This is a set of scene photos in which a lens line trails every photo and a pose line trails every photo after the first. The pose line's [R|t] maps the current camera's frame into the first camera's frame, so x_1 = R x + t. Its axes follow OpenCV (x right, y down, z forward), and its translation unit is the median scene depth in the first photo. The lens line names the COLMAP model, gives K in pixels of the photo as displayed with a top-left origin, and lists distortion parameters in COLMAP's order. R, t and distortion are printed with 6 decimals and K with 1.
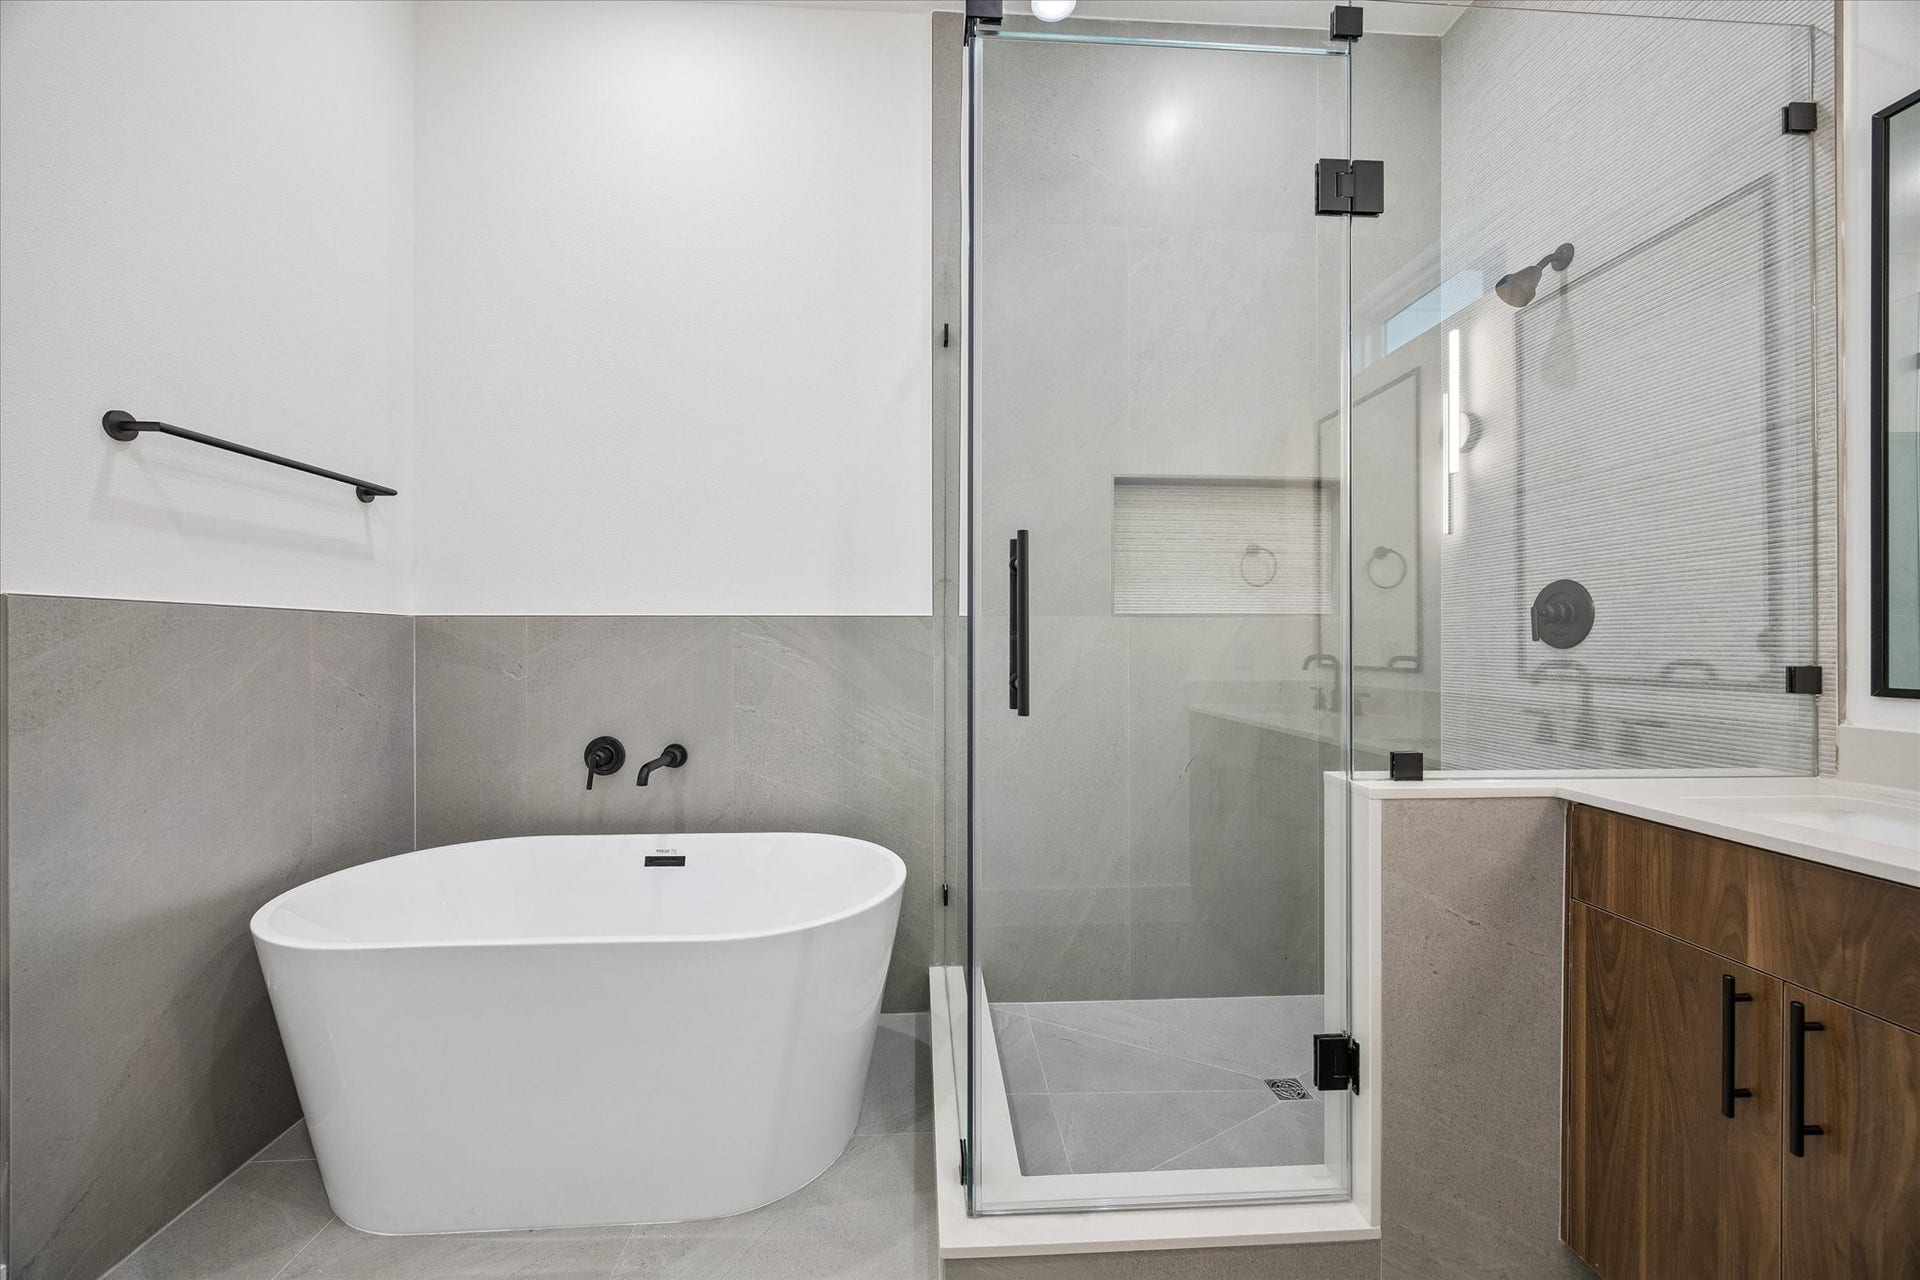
lens RADIAL K [[740.6, 0, 968.6], [0, 740.6, 646.4], [0, 0, 1]] dist [-0.001063, -0.000402]
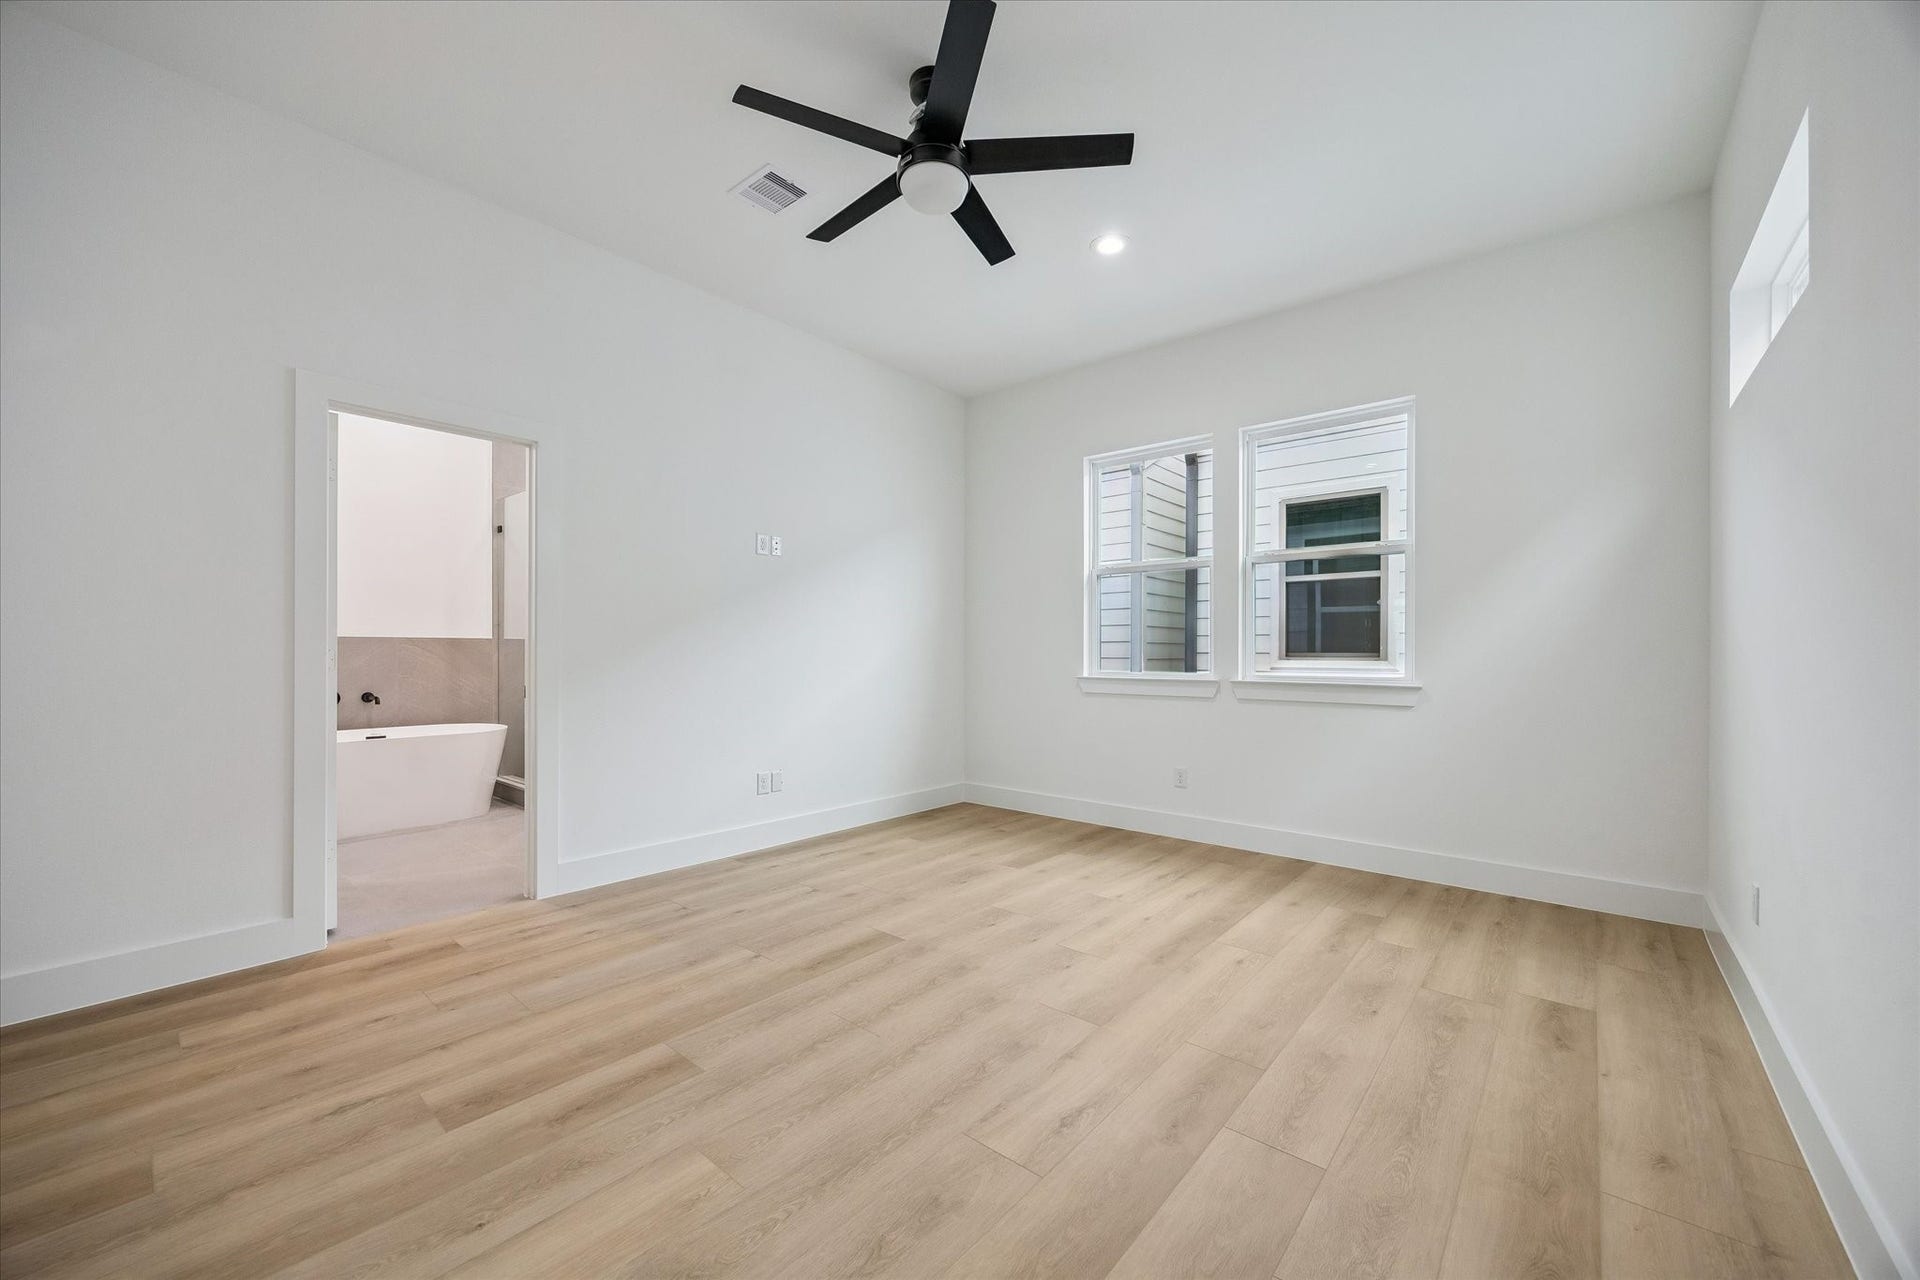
lens RADIAL K [[740.6, 0, 954.0], [0, 740.6, 646.1], [0, 0, 1]] dist [-0.001063, -0.000402]
pose [[0.682406, 0.008455, 0.730924, -0.832256], [-0.006803, 0.999963, -0.005215, -0.014421], [-0.730942, -0.001414, 0.682438, -1.911774]]
